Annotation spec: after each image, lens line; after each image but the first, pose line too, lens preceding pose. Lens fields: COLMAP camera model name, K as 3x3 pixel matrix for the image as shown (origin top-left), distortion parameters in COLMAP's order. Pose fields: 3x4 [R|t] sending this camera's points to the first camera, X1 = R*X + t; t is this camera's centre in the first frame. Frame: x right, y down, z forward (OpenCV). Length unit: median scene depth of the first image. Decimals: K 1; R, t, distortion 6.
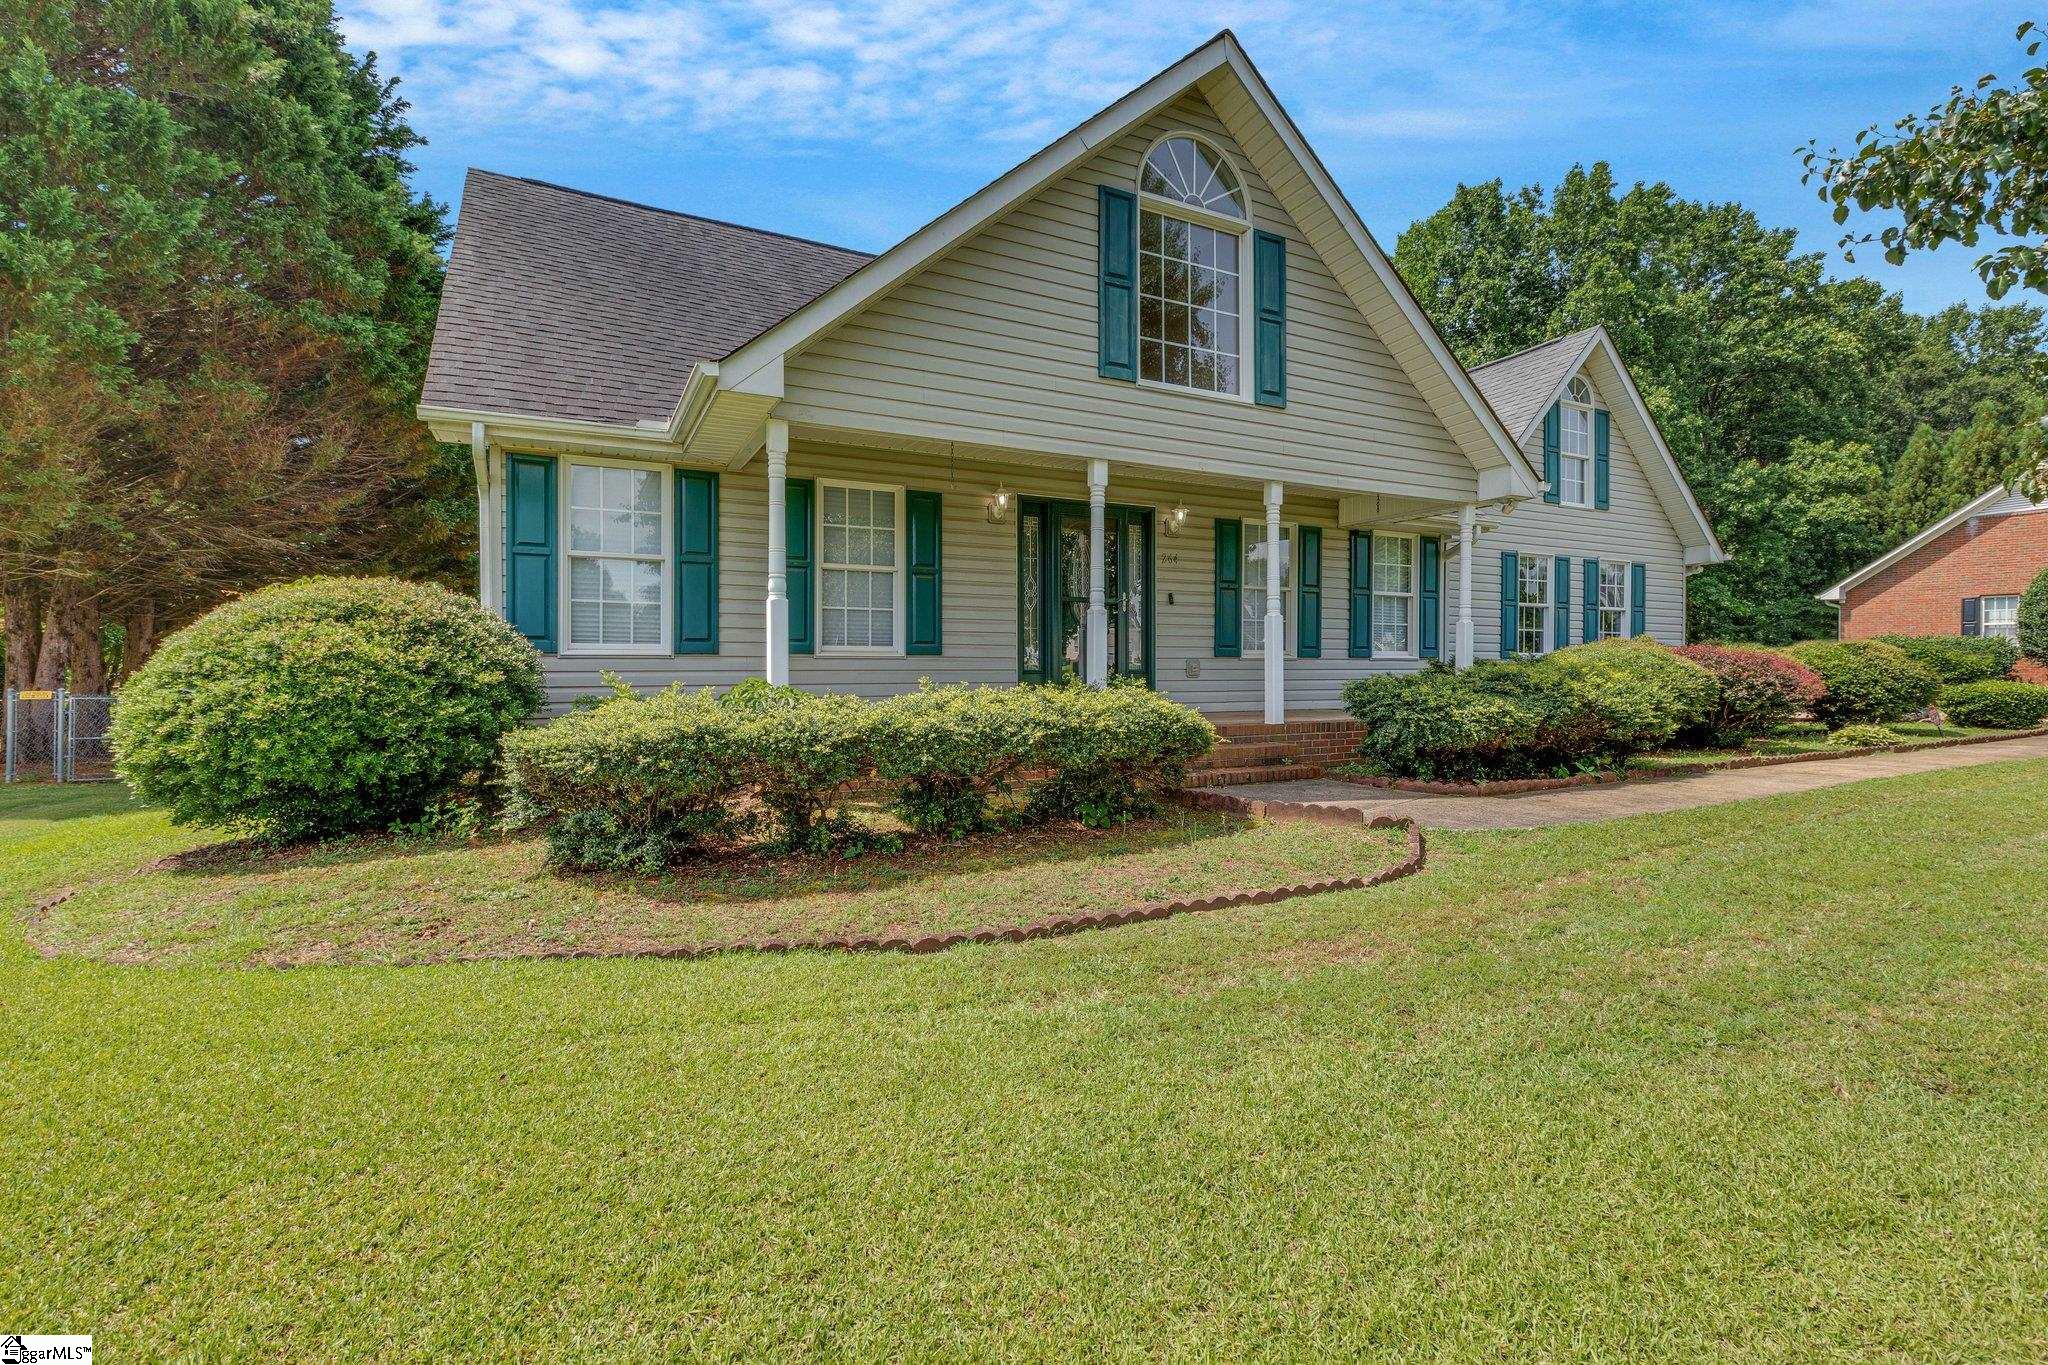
lens RADIAL K [[919.6, 0, 1026.3], [0, 919.6, 676.8], [0, 0, 1]] dist [0.003636, 0.001686]
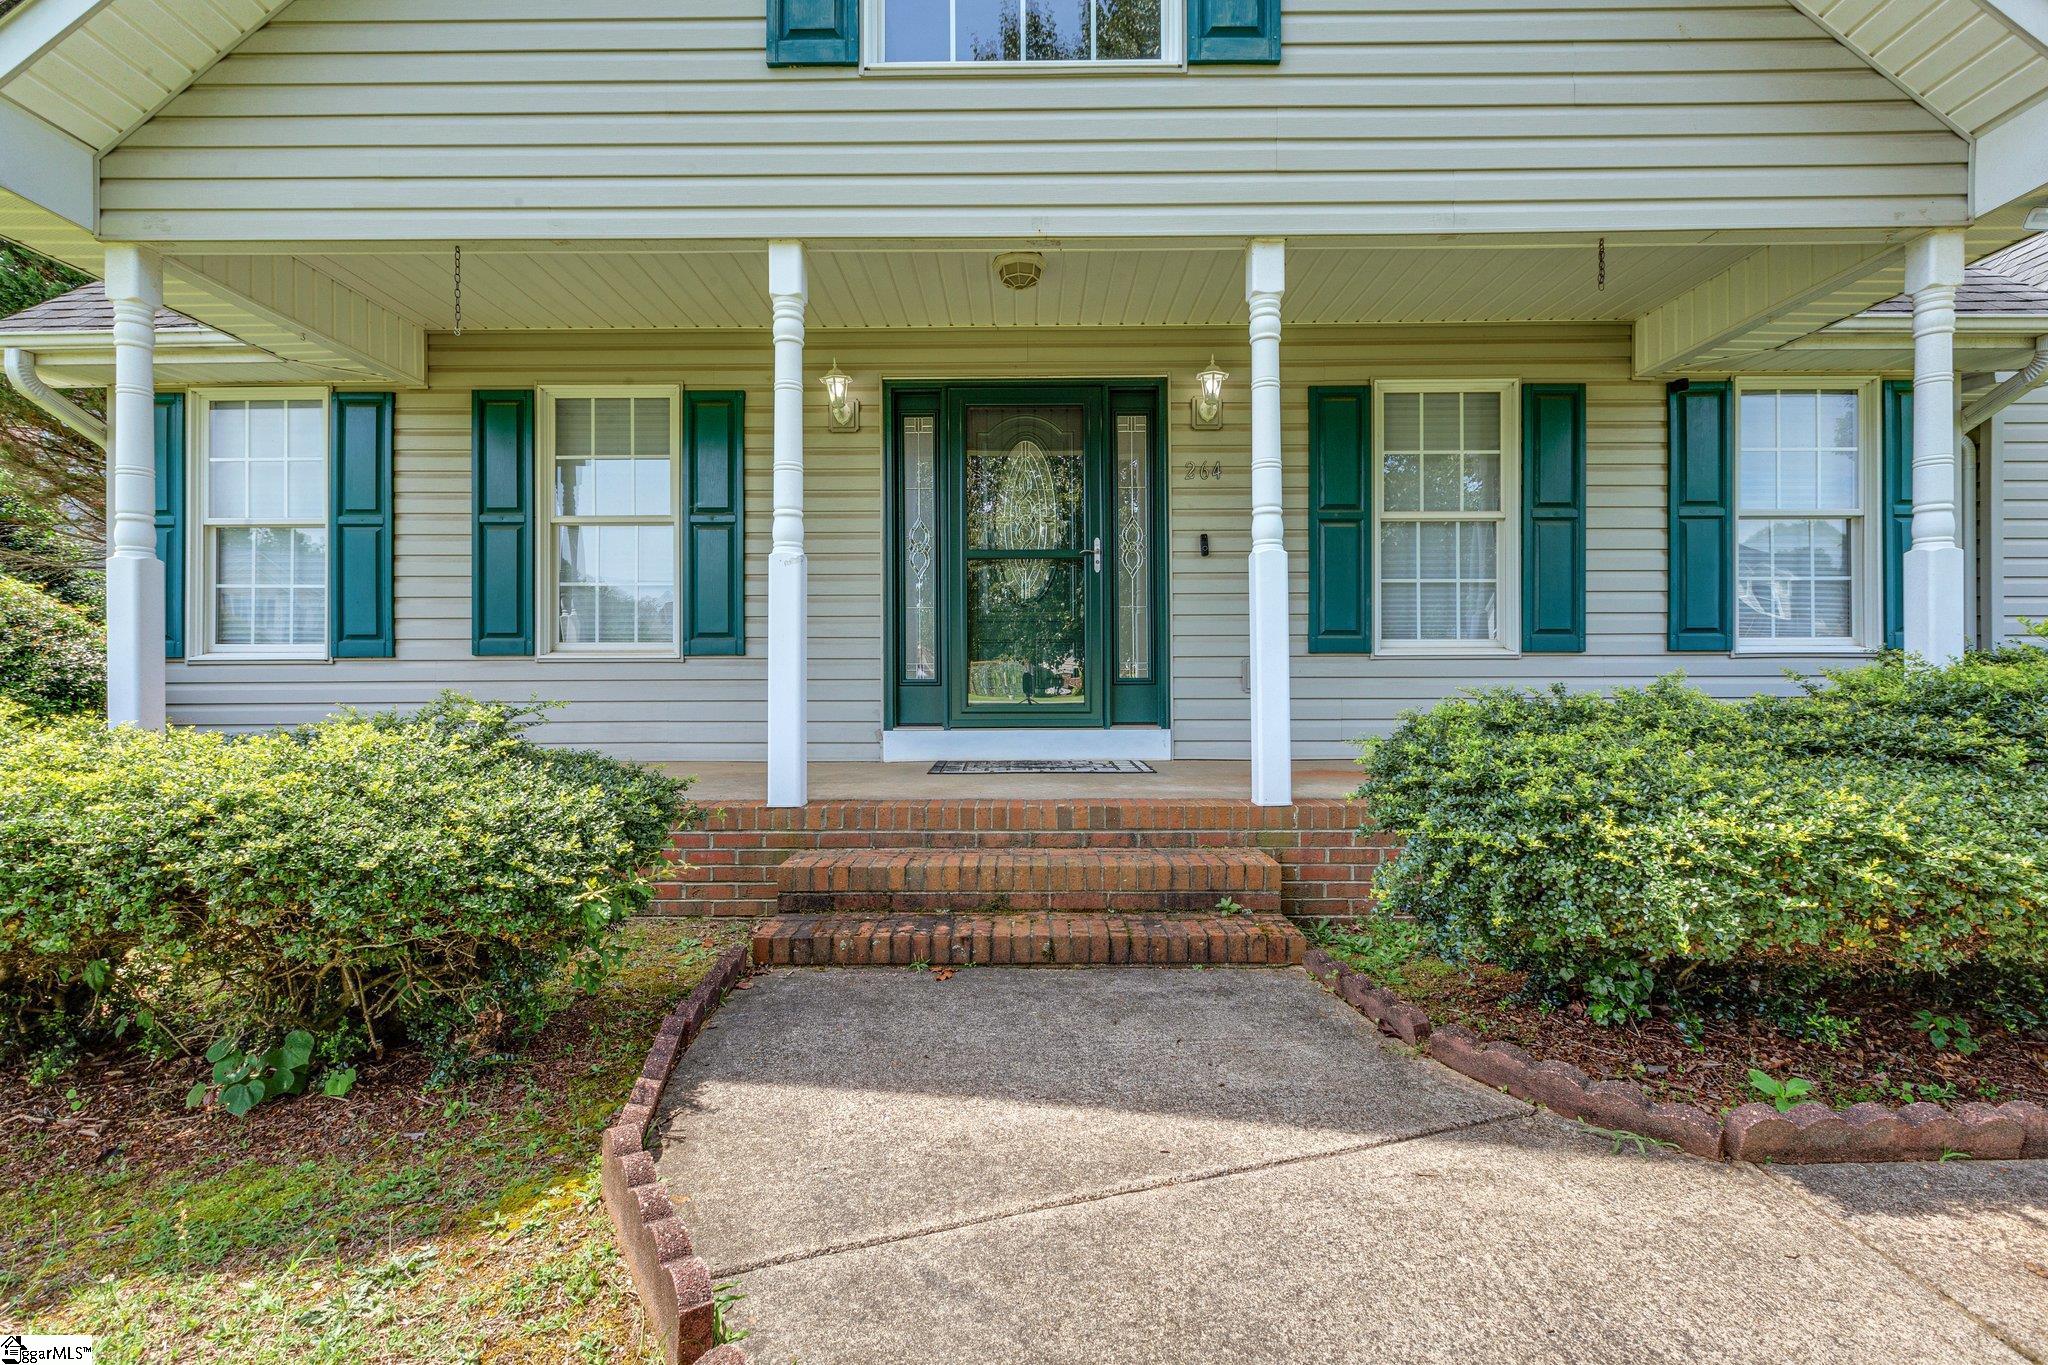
lens RADIAL K [[919.6, 0, 1021.9], [0, 919.6, 674.0], [0, 0, 1]] dist [0.003636, 0.001686]
pose [[0.885301, -0.003854, -0.465002, 0.366062], [-0.001448, 0.999938, -0.011044, -0.004627], [0.465016, 0.010451, 0.885241, 0.561880]]
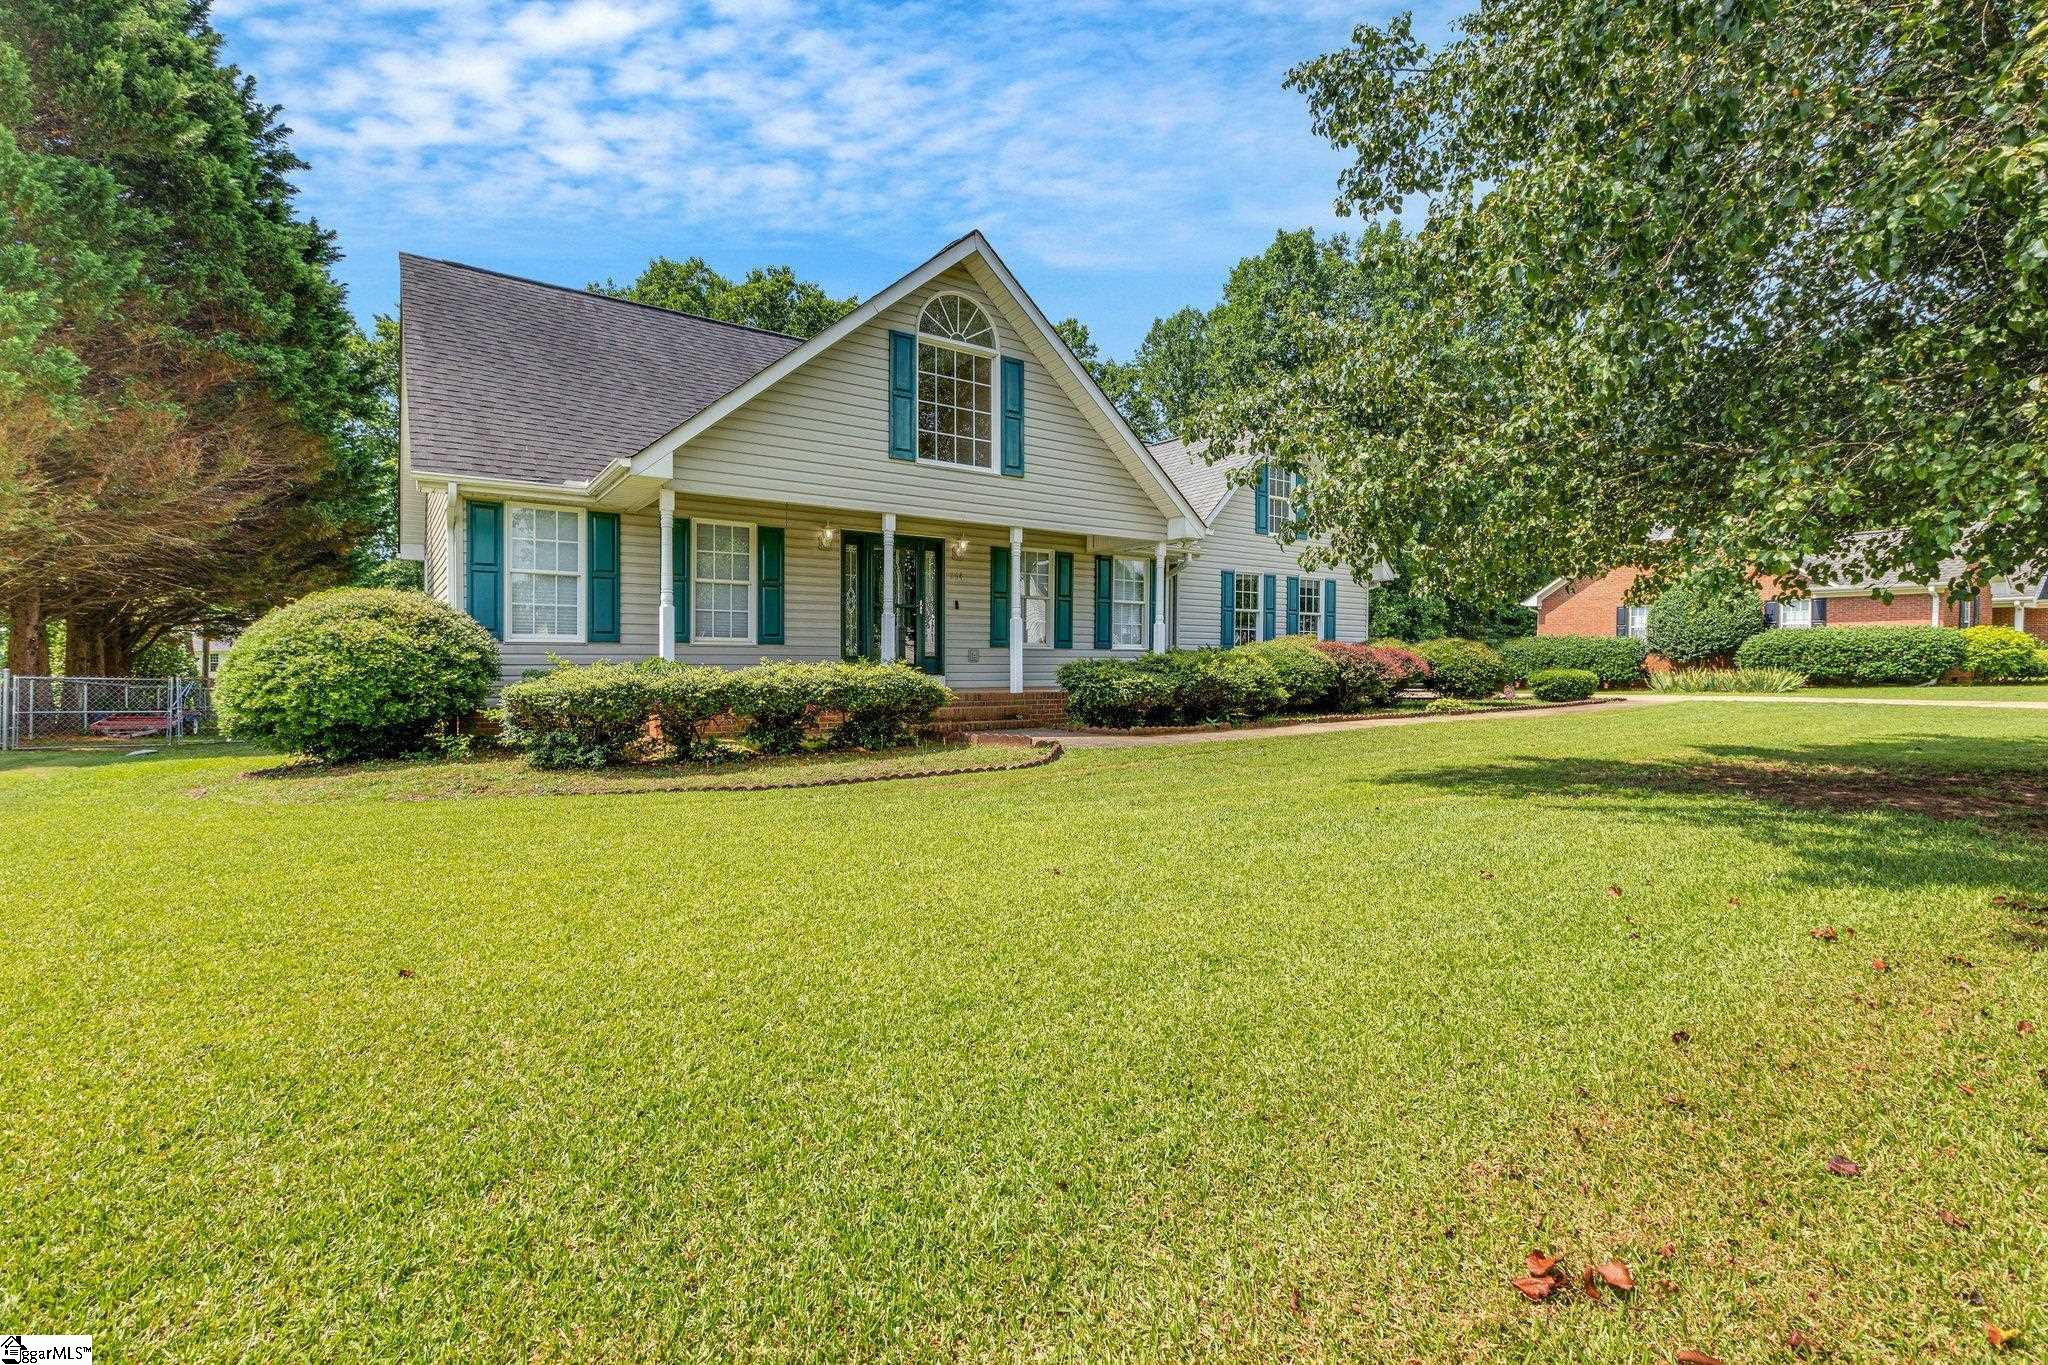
lens RADIAL K [[919.6, 0, 1025.1], [0, 919.6, 673.4], [0, 0, 1]] dist [0.003636, 0.001686]
pose [[0.990882, 0.002119, 0.134716, 0.085507], [-0.002648, 0.999989, 0.003748, 0.015038], [-0.134707, -0.004071, 0.990877, -0.448838]]
